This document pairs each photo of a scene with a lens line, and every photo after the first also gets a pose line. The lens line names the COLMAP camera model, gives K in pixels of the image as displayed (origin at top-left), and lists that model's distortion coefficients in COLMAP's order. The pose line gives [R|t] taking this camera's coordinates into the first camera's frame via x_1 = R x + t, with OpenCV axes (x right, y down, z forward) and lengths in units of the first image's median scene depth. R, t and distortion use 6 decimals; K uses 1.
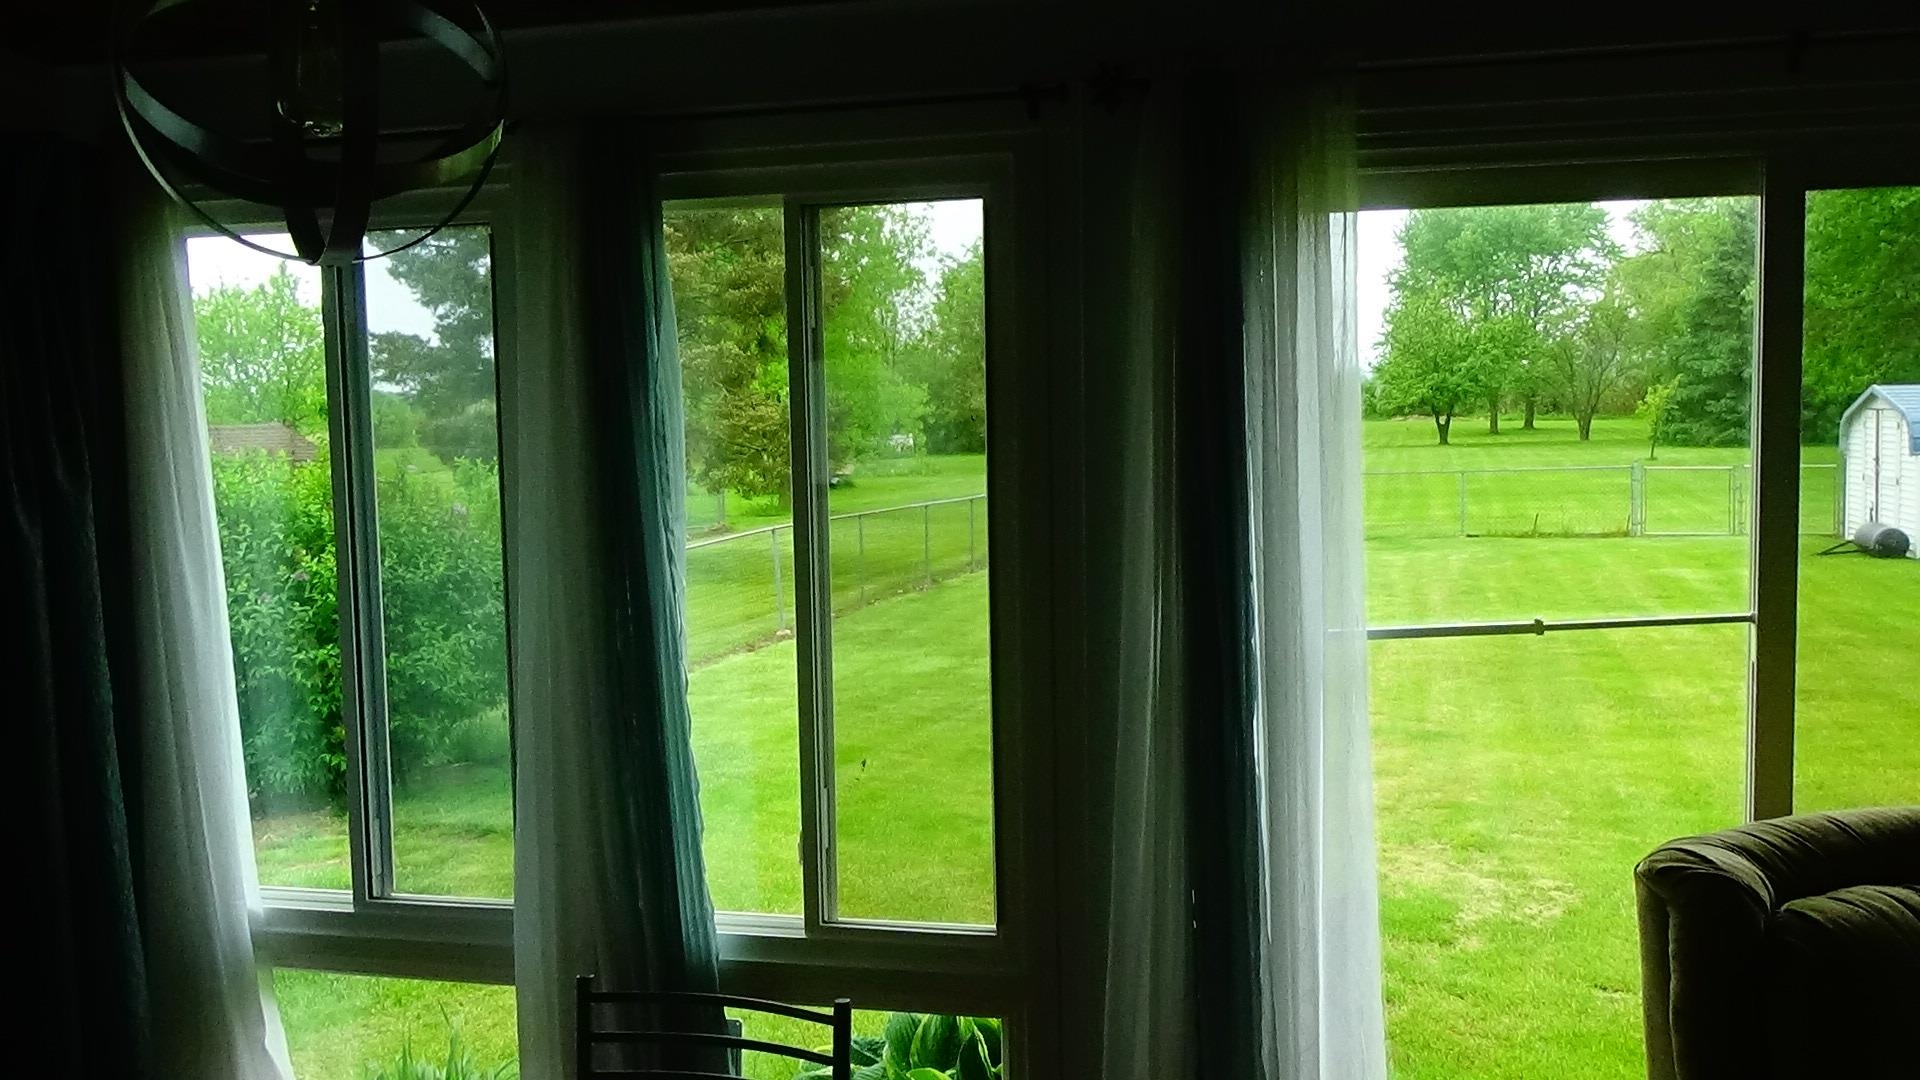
lens RADIAL K [[1730.1, 0, 957.3], [0, 1730.1, 527.6], [0, 0, 1]] dist [0.005475, 0.002040]
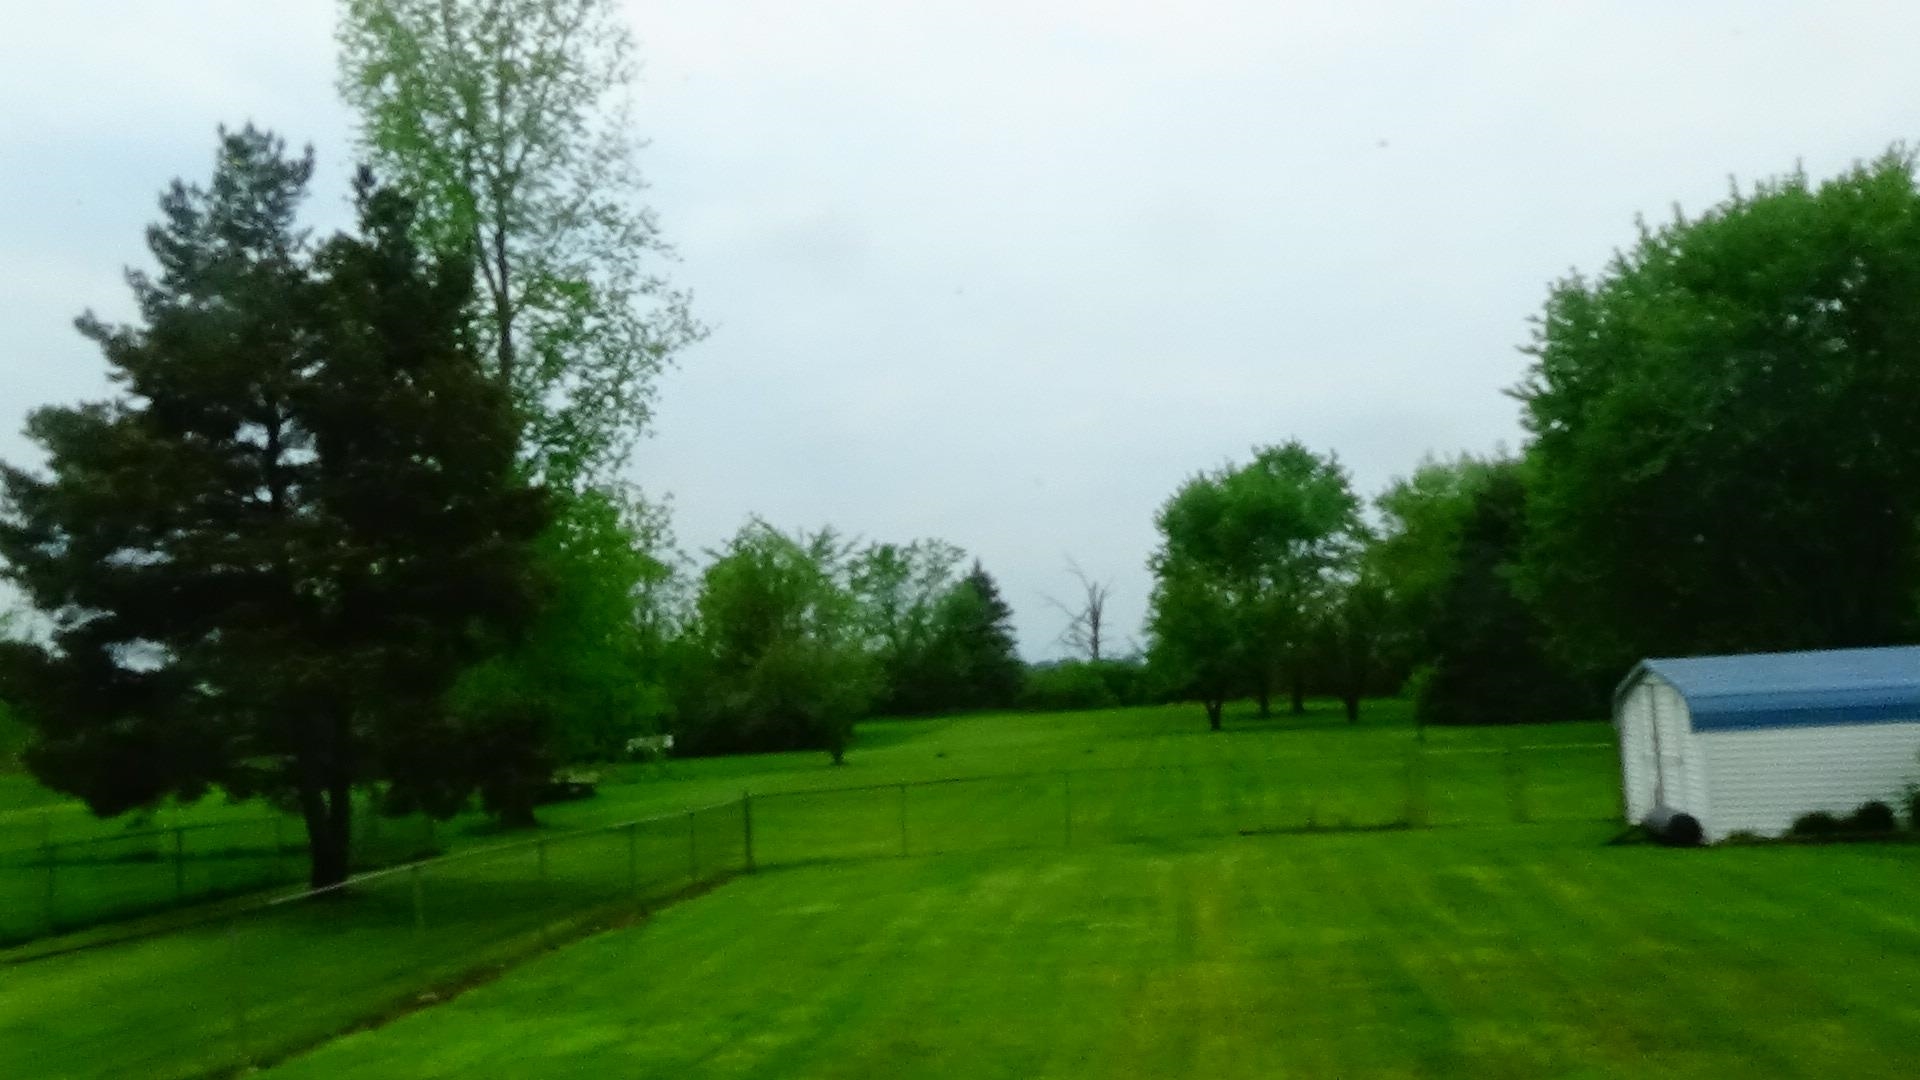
lens RADIAL K [[1730.1, 0, 957.3], [0, 1730.1, 527.6], [0, 0, 1]] dist [0.005475, 0.002040]
pose [[0.991807, -0.015610, 0.126788, 0.018395], [0.036733, 0.985438, -0.166021, -0.004809], [-0.122351, 0.169318, 0.977938, 0.053346]]
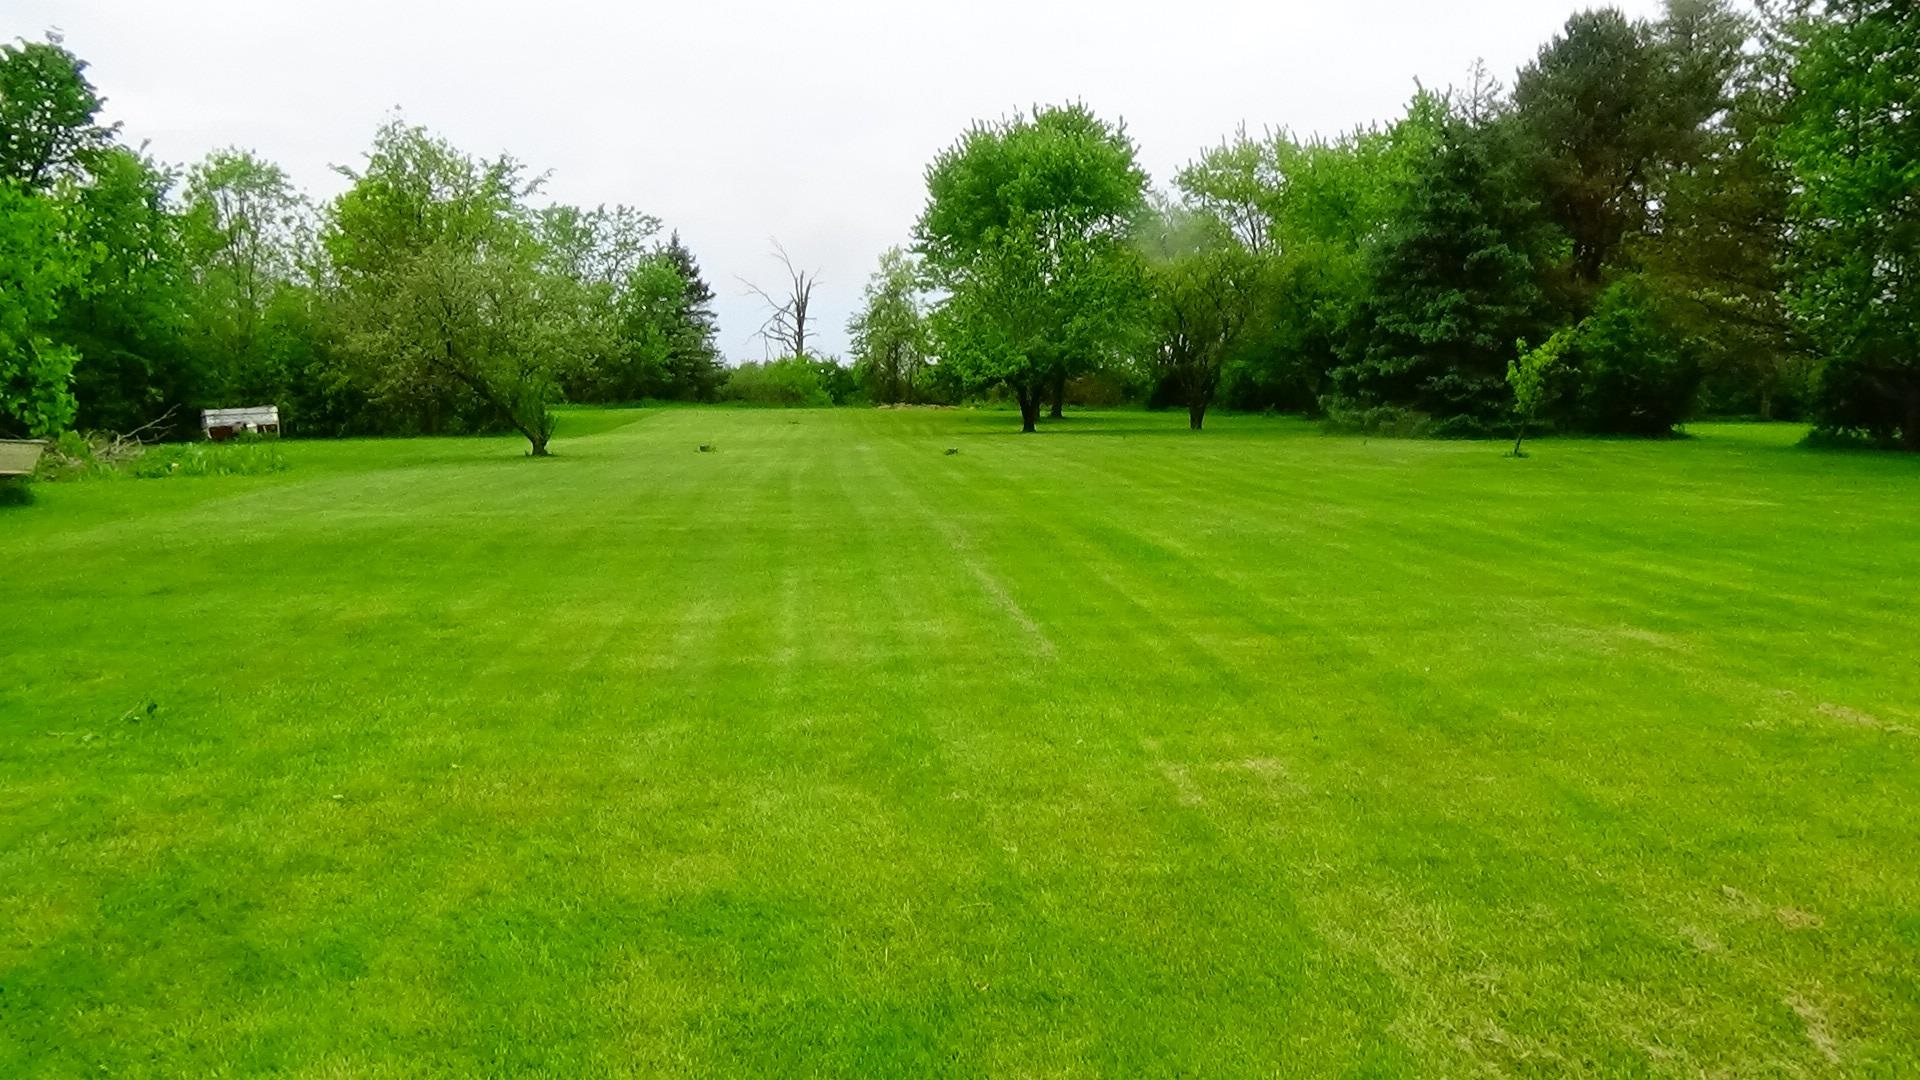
lens RADIAL K [[1427.8, 0, 964.1], [0, 1427.8, 532.8], [0, 0, 1]] dist [-0.000816, -0.003338]
pose [[0.929007, -0.012320, 0.369858, 0.027989], [0.005500, 0.999795, 0.019489, -0.025009], [-0.370022, -0.016072, 0.928884, 0.669485]]
